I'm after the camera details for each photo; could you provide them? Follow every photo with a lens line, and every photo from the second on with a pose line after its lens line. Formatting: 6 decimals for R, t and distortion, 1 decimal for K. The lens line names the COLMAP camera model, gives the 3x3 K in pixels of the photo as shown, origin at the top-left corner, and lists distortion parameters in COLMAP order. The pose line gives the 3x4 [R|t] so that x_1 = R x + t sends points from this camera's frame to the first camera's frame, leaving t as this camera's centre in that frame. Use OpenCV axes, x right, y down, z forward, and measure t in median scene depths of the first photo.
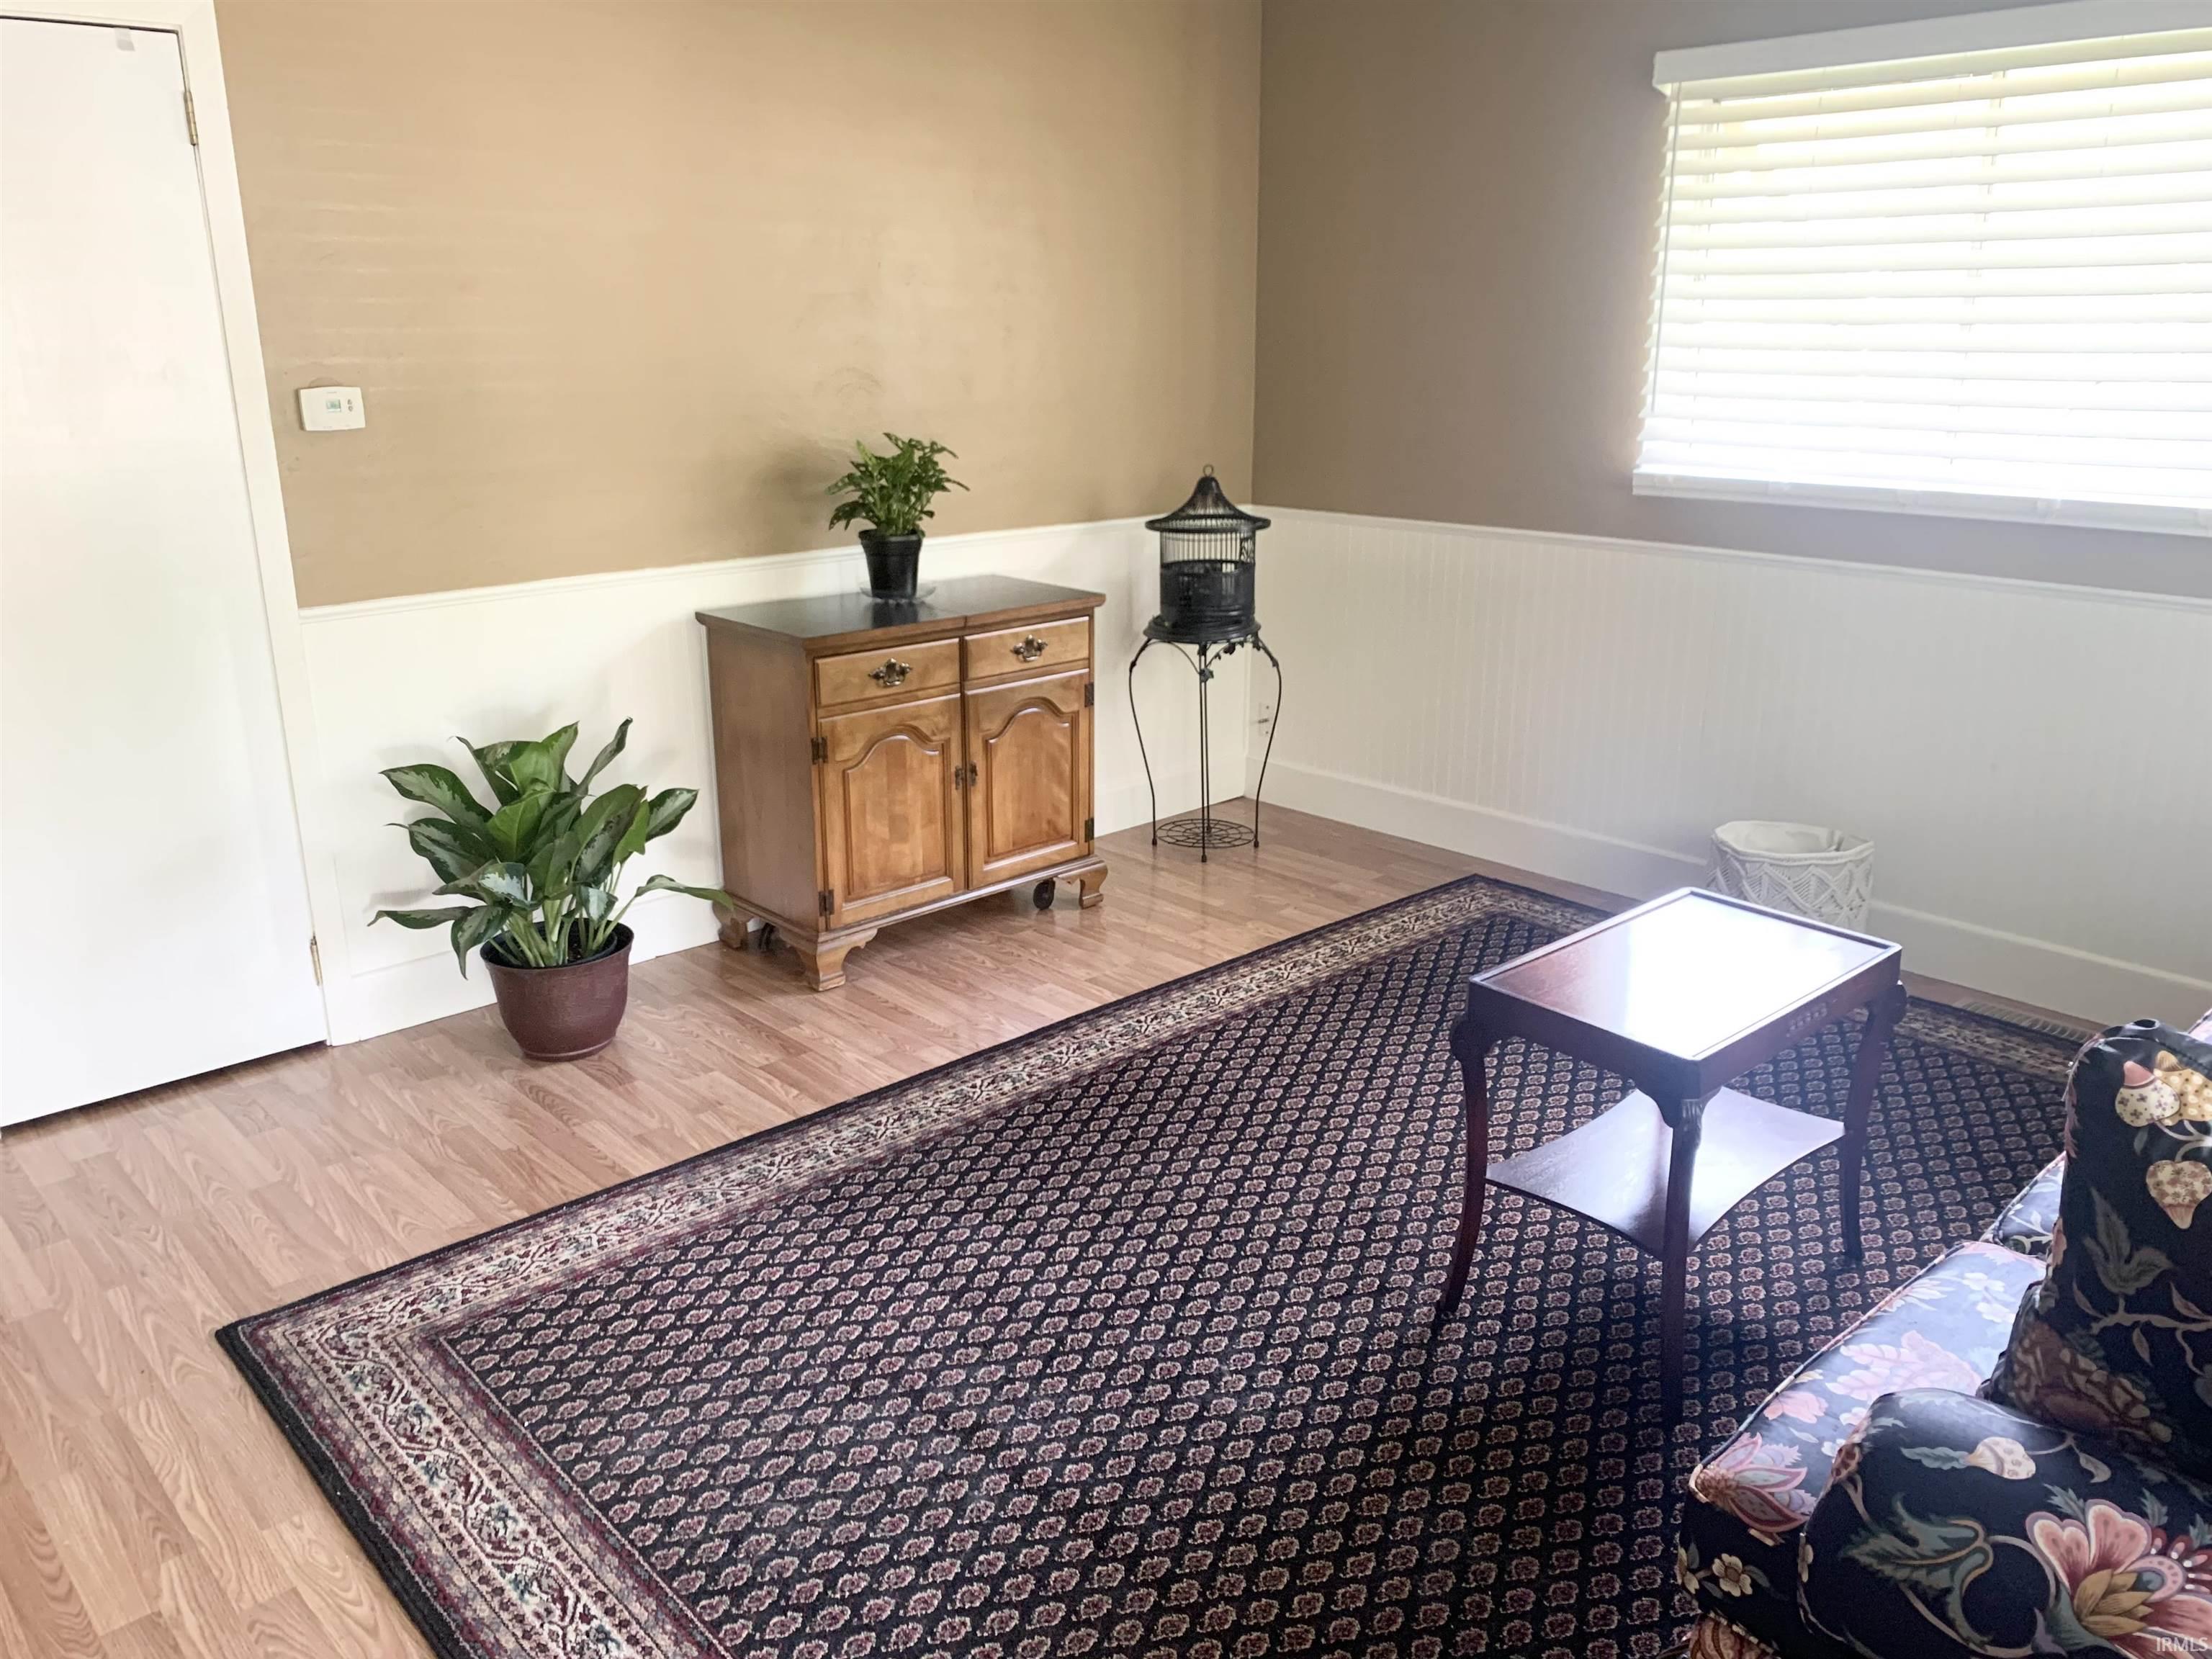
lens RADIAL K [[1677.9, 0, 1103.8], [0, 1677.9, 828.0], [0, 0, 1]] dist [0.003018, -0.003681]
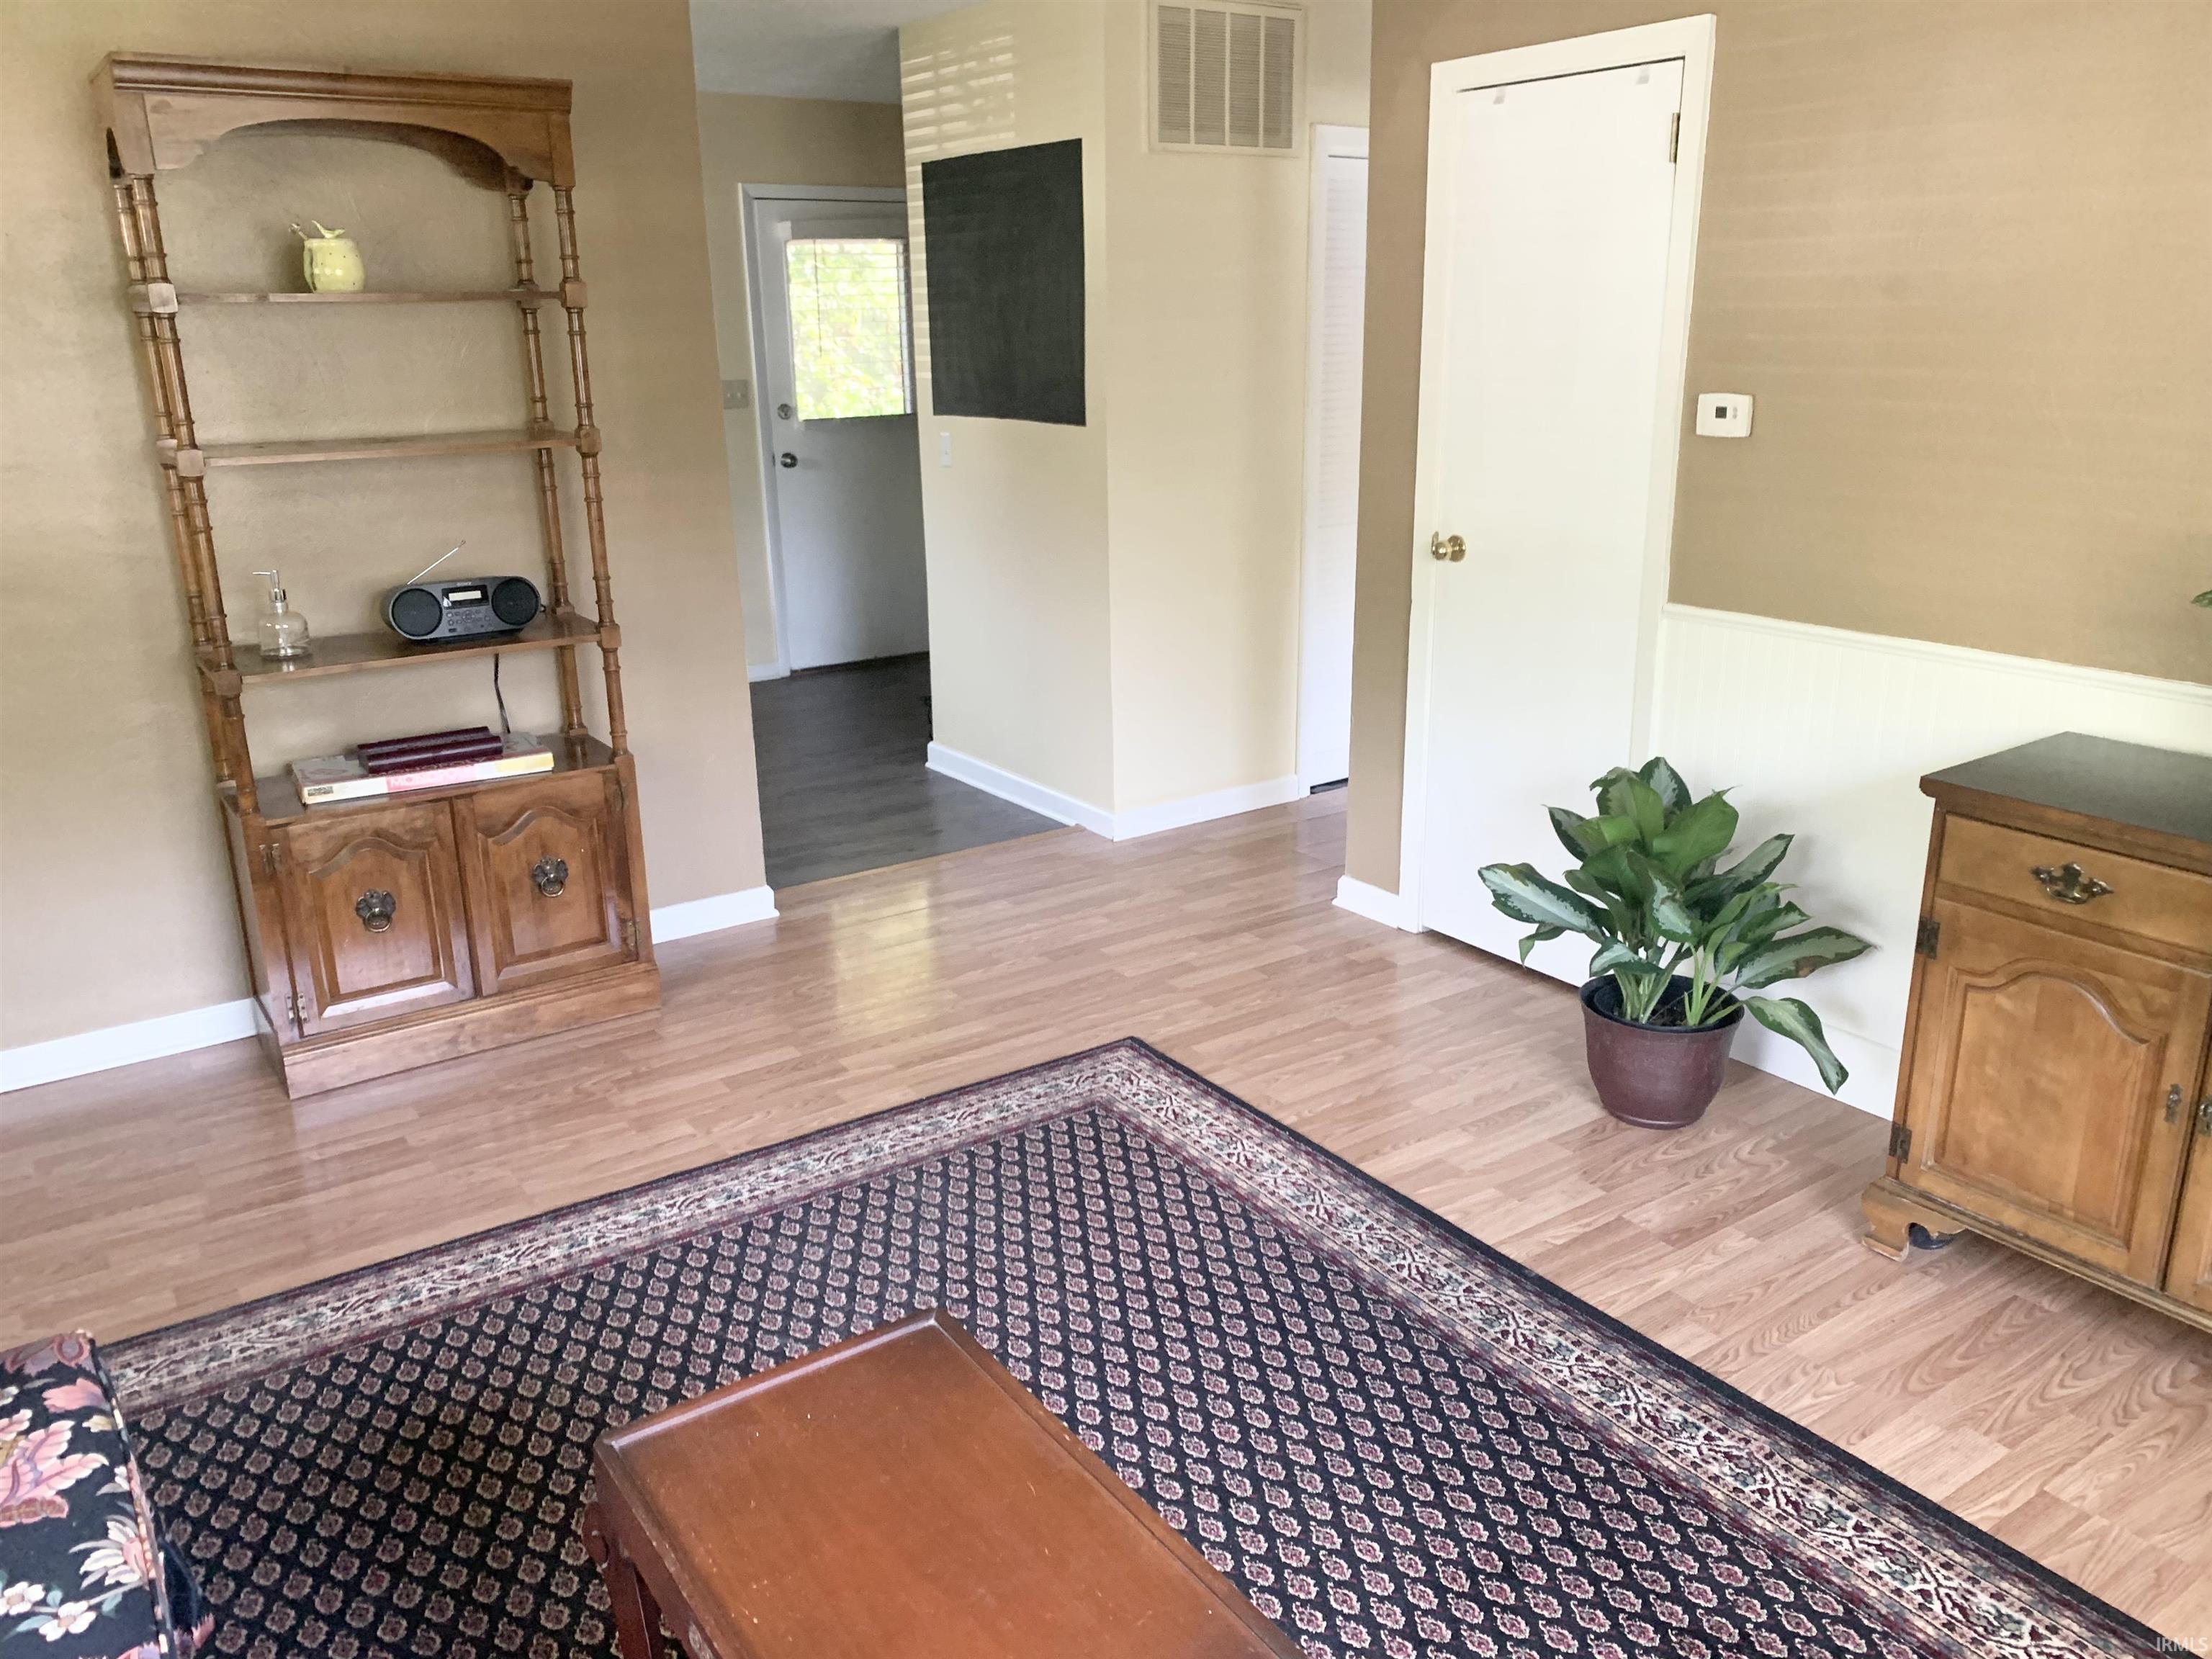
lens RADIAL K [[1661.0, 0, 1106.0], [0, 1661.0, 829.5], [0, 0, 1]] dist [-0.010410, -0.008752]
pose [[-0.143376, 0.298370, -0.943620, 0.591367], [-0.277571, 0.903078, 0.327726, -0.247390], [0.949946, 0.308910, -0.046661, 0.774199]]
